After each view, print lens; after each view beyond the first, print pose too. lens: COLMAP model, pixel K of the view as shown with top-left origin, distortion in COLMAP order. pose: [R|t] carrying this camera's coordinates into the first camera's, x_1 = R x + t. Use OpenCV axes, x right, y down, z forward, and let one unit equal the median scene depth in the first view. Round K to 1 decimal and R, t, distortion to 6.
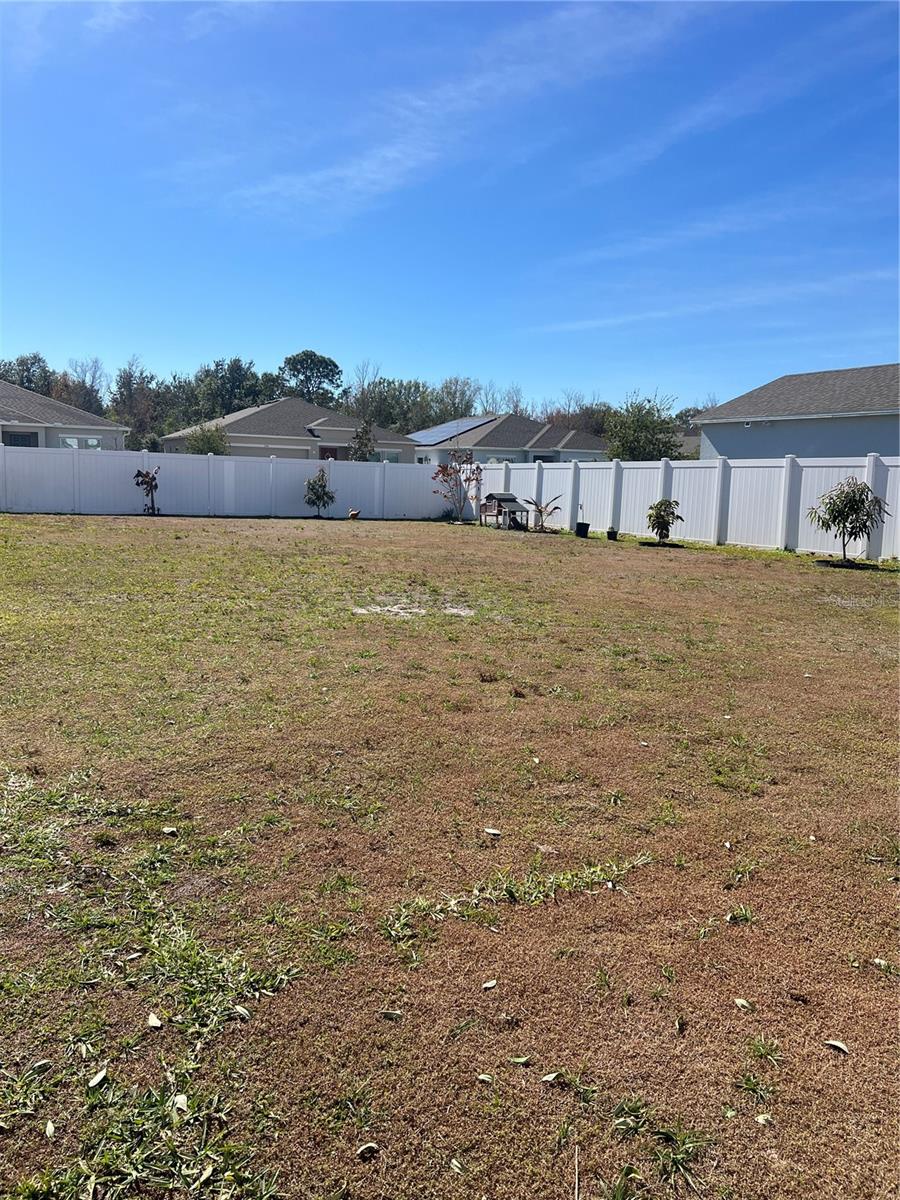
lens RADIAL K [[904.2, 0, 458.2], [0, 904.2, 603.8], [0, 0, 1]] dist [0.056160, -0.067949]
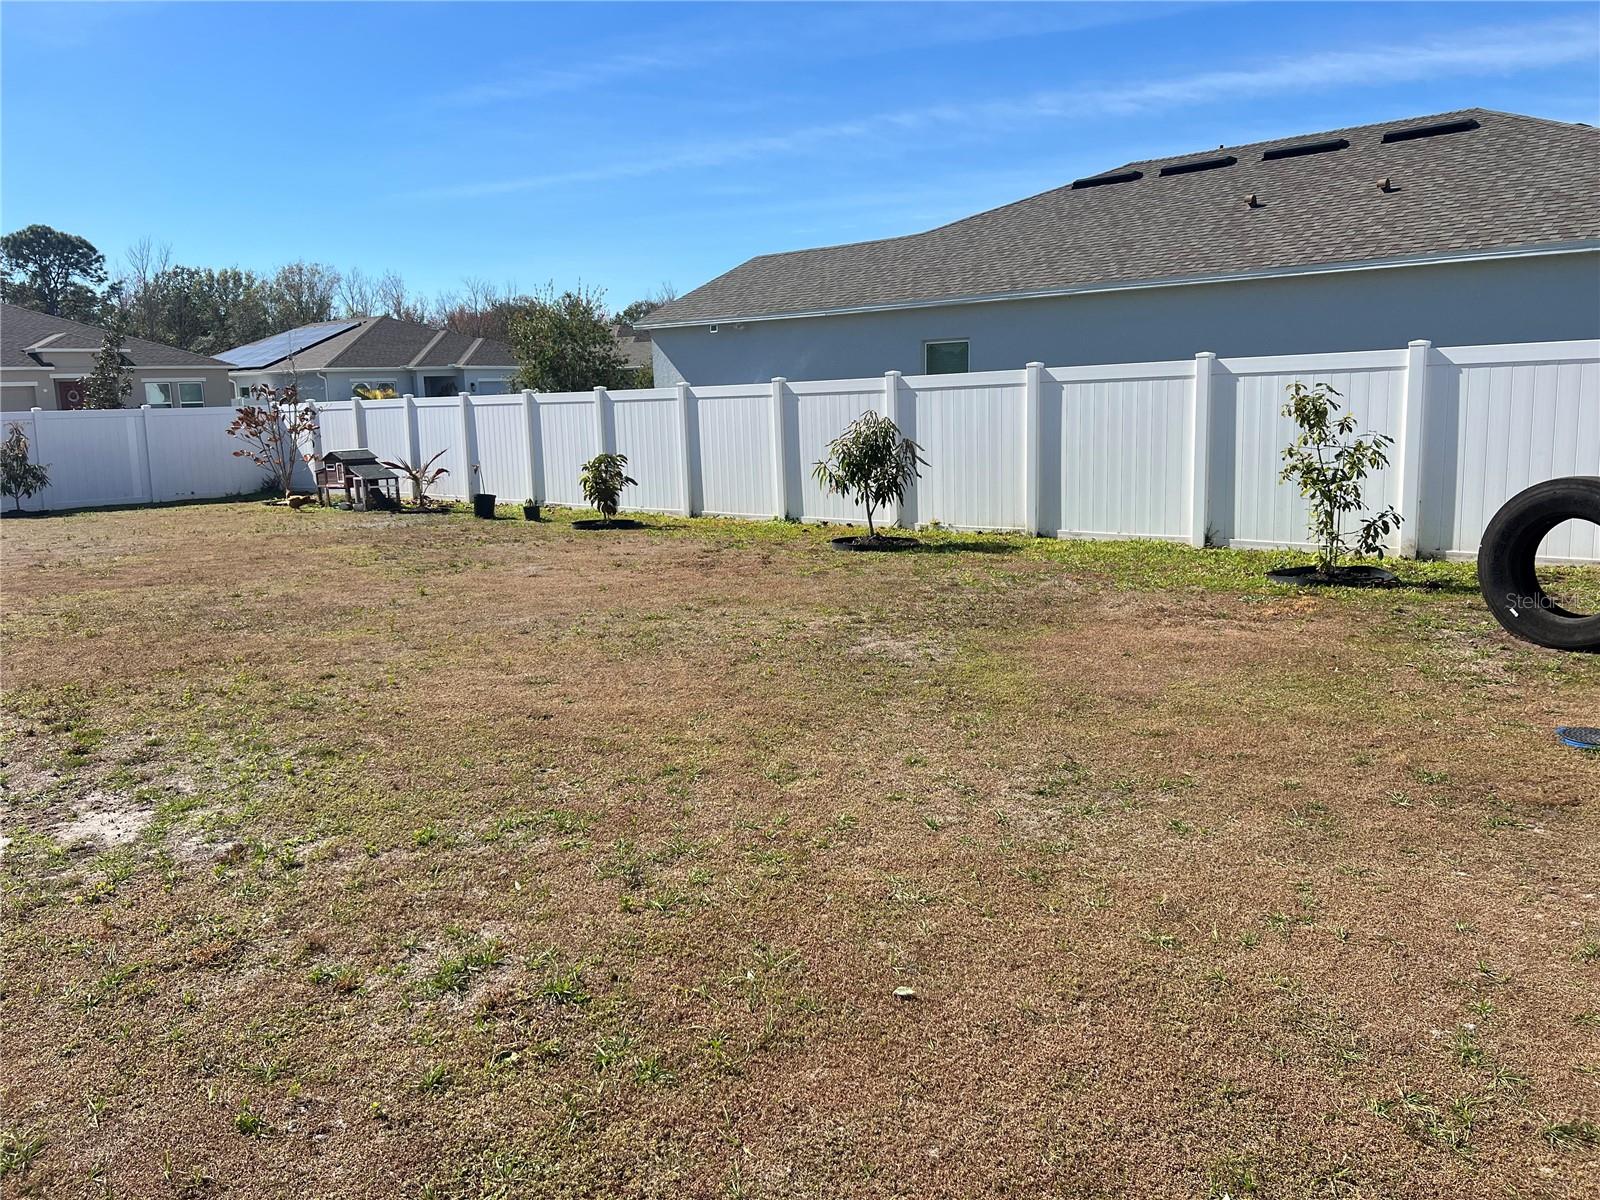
lens RADIAL K [[1205.5, 0, 801.1], [0, 1205.5, 596.4], [0, 0, 1]] dist [0.056160, -0.067949]
pose [[0.931709, -0.112094, 0.345475, 0.037095], [0.103124, 0.993682, 0.044299, -0.027963], [-0.348258, -0.005646, 0.937382, 0.108495]]
